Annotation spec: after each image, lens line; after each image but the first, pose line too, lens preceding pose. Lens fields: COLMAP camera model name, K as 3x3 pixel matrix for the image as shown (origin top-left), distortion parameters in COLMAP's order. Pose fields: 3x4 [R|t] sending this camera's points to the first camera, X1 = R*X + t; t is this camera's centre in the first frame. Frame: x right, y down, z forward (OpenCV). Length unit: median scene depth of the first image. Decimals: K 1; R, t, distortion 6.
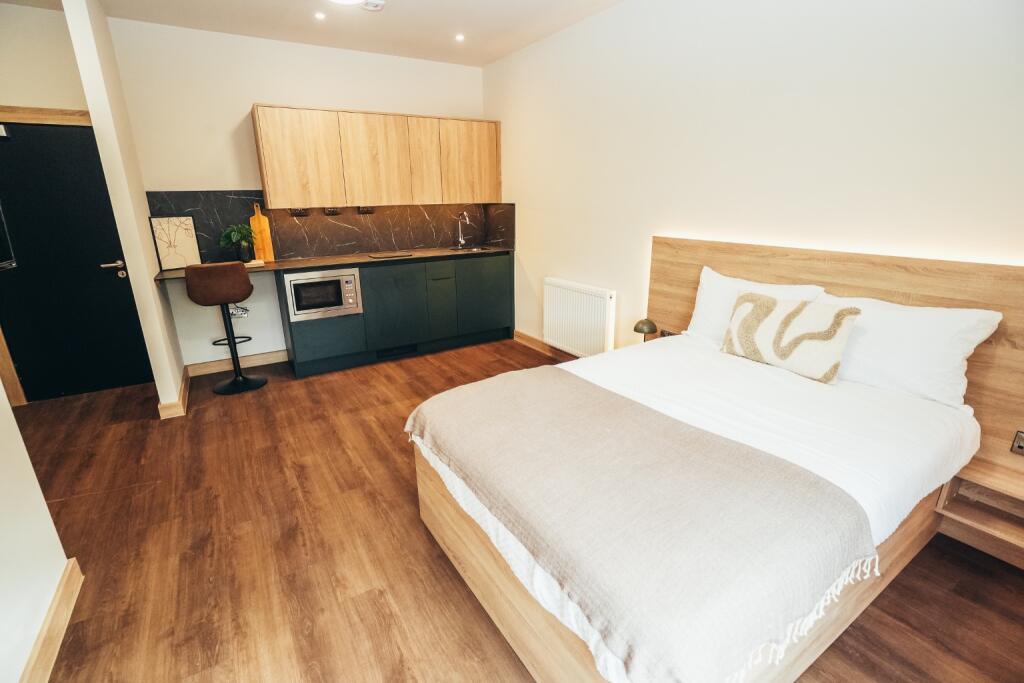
lens RADIAL K [[471.5, 0, 512.0], [0, 471.5, 341.5], [0, 0, 1]] dist [-0.069419, 0.026651]
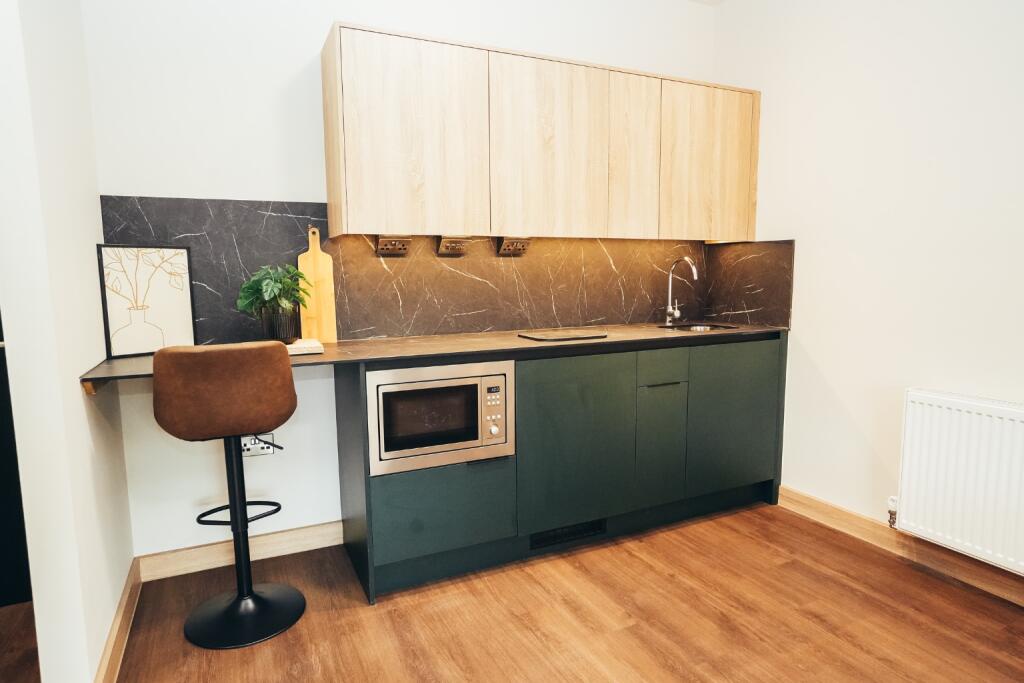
lens RADIAL K [[595.6, 0, 512.0], [0, 595.6, 341.5], [0, 0, 1]] dist [-0.022404, 0.001584]
pose [[0.994454, 0.011968, -0.104487, -0.277294], [-0.030399, 0.983805, -0.176645, -0.071909], [0.100680, 0.178842, 0.978713, 0.419967]]
